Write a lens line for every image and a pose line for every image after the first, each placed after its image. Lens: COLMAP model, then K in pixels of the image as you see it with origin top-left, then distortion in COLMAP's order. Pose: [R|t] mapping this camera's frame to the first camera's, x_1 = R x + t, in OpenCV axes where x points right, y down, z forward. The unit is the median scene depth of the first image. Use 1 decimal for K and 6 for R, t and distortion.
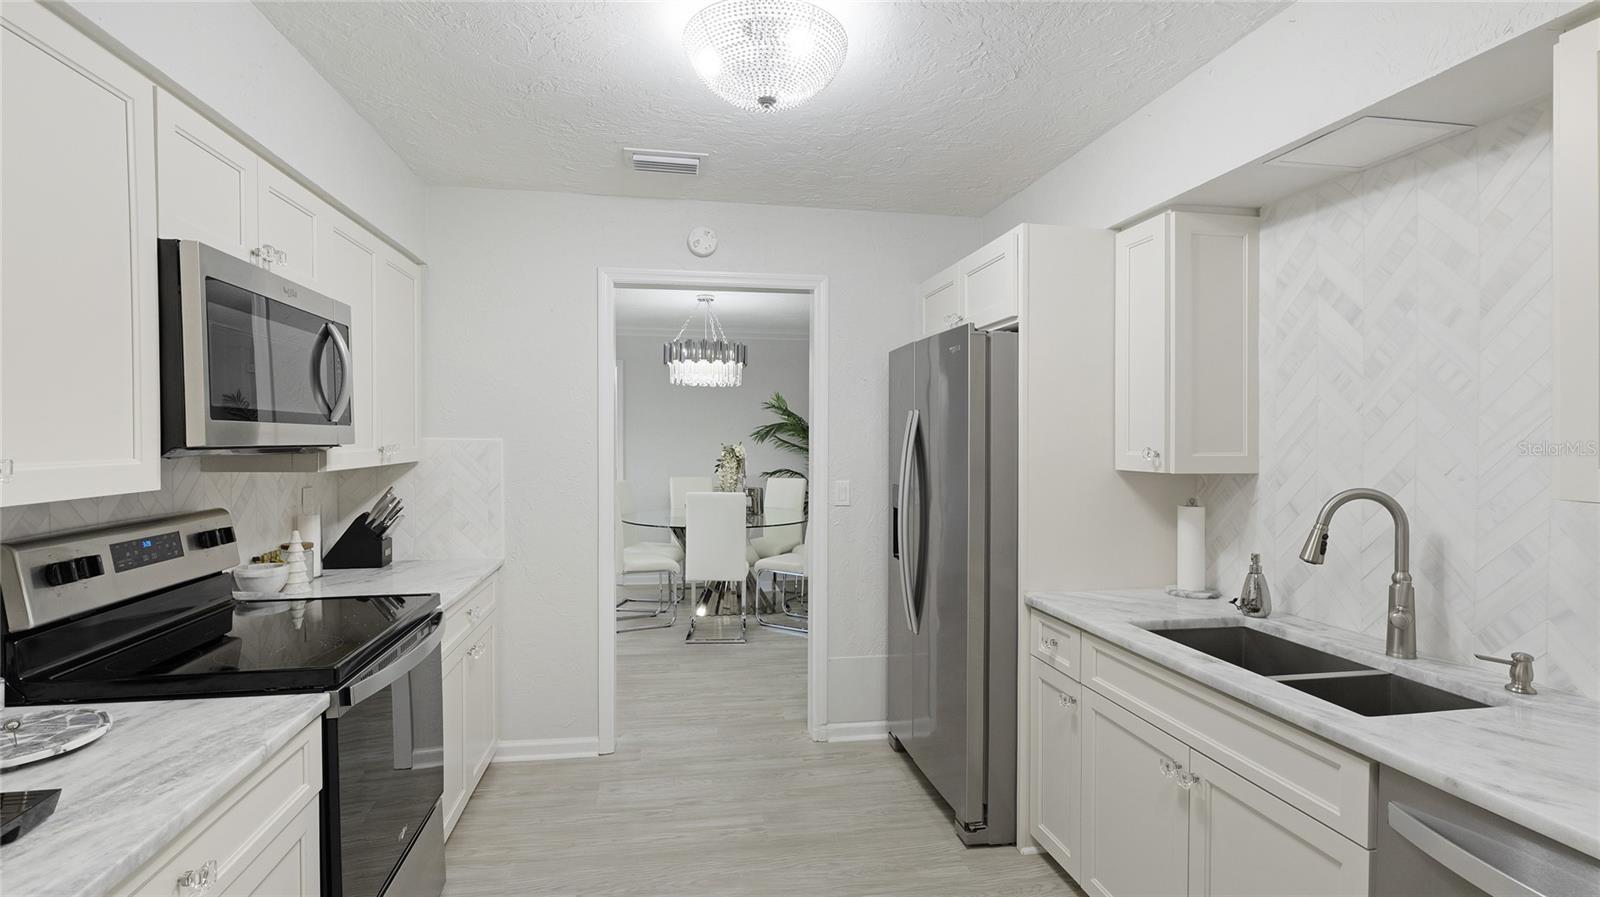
lens RADIAL K [[726.6, 0, 800.0], [0, 726.6, 448.5], [0, 0, 1]] dist [0.003359, 0.000365]
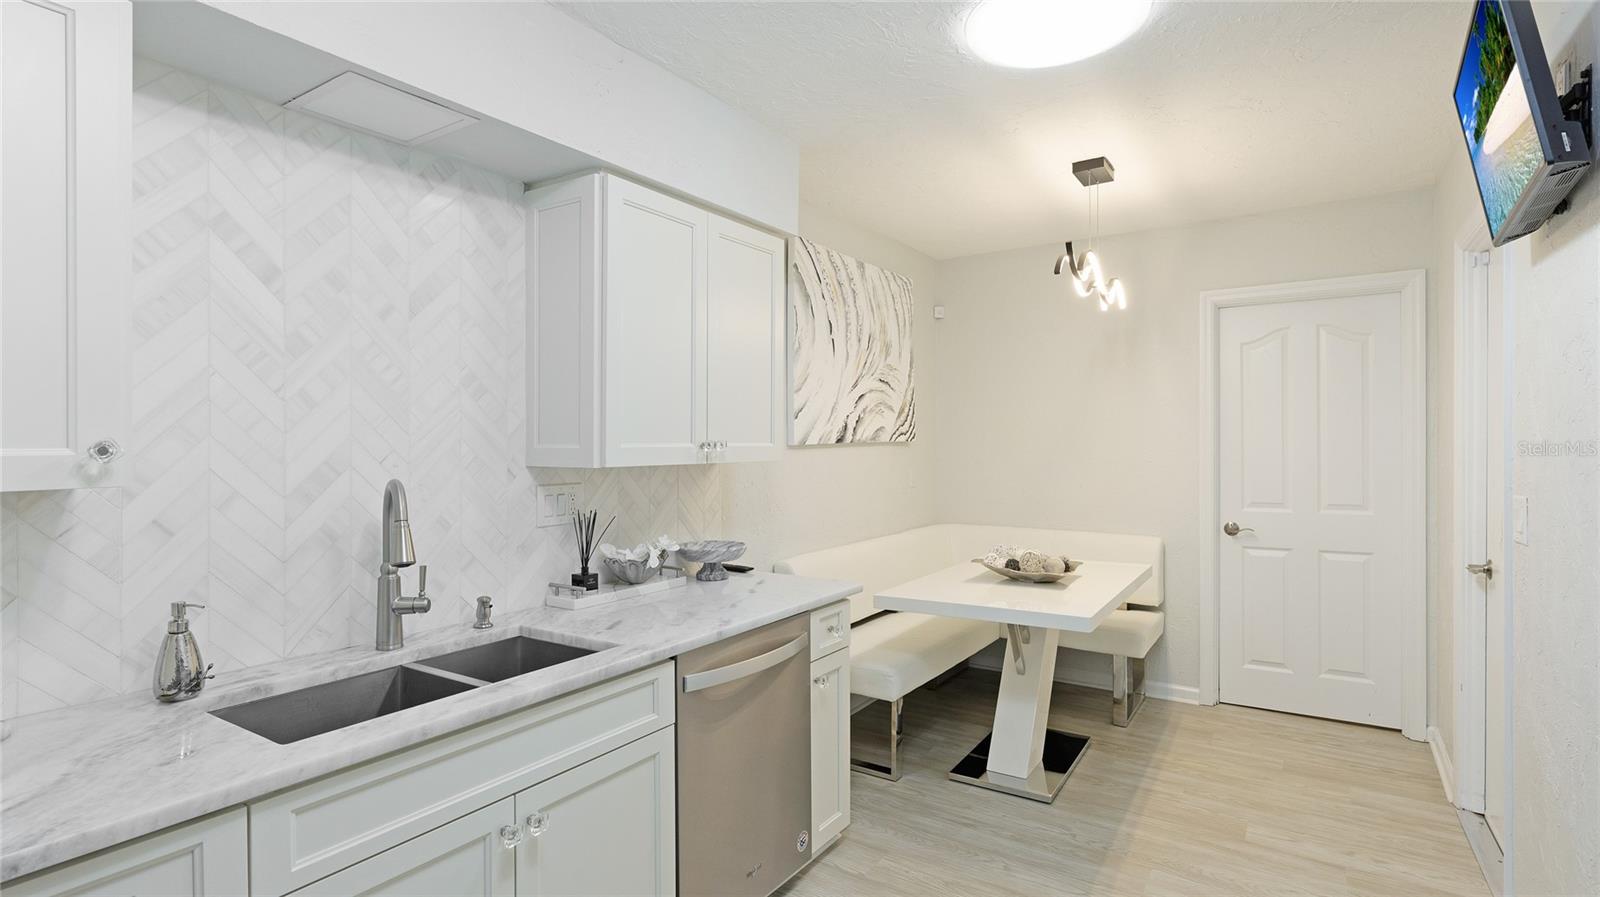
lens RADIAL K [[794.4, 0, 803.4], [0, 794.4, 442.8], [0, 0, 1]] dist [-0.001907, -0.000366]
pose [[-0.723262, -0.000511, 0.690573, -0.300493], [0.010679, 0.999872, 0.011925, 0.000882], [-0.690491, 0.016000, -0.723164, 1.295594]]
